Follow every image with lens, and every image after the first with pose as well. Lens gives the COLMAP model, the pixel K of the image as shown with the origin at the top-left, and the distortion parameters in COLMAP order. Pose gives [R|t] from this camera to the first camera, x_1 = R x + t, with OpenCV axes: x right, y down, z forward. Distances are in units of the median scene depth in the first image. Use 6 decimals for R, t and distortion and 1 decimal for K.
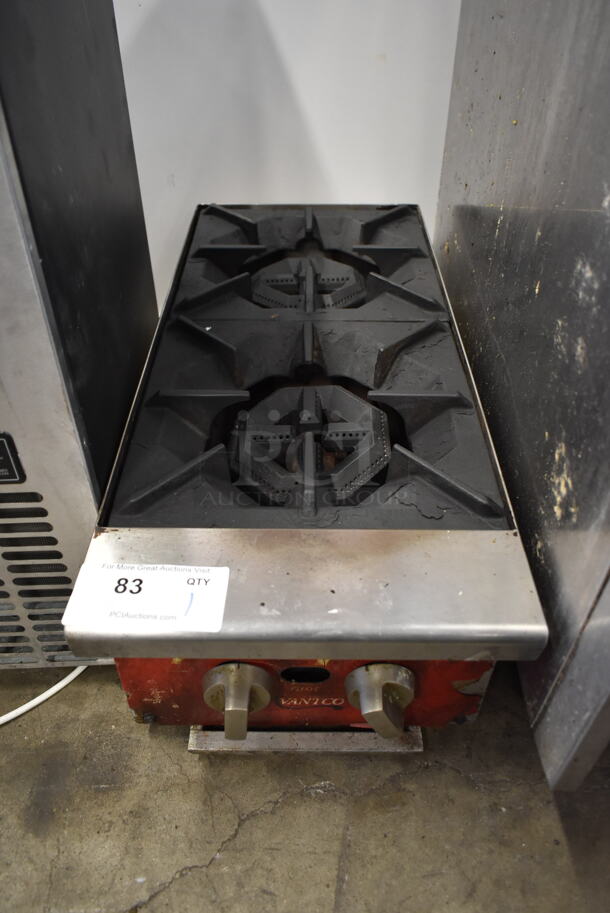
lens RADIAL K [[695.0, 0, 306.3], [0, 695.0, 453.3], [0, 0, 1]] dist [-0.012530, 0.000667]
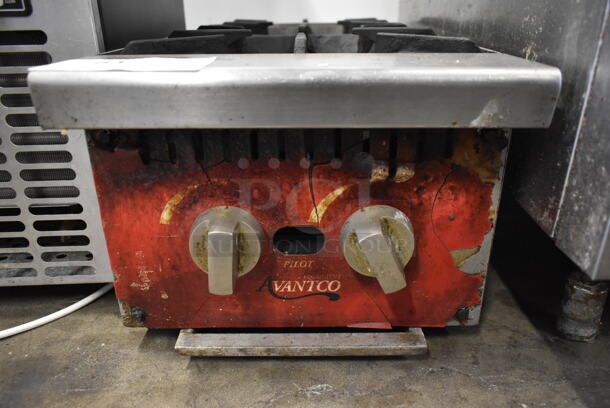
lens RADIAL K [[464.3, 0, 306.1], [0, 464.3, 205.3], [0, 0, 1]] dist [-0.012530, 0.000667]
pose [[0.999916, -0.011038, -0.006756, 0.012732], [0.008373, 0.949837, -0.312632, 0.439457], [0.009868, 0.312549, 0.949850, 0.346476]]
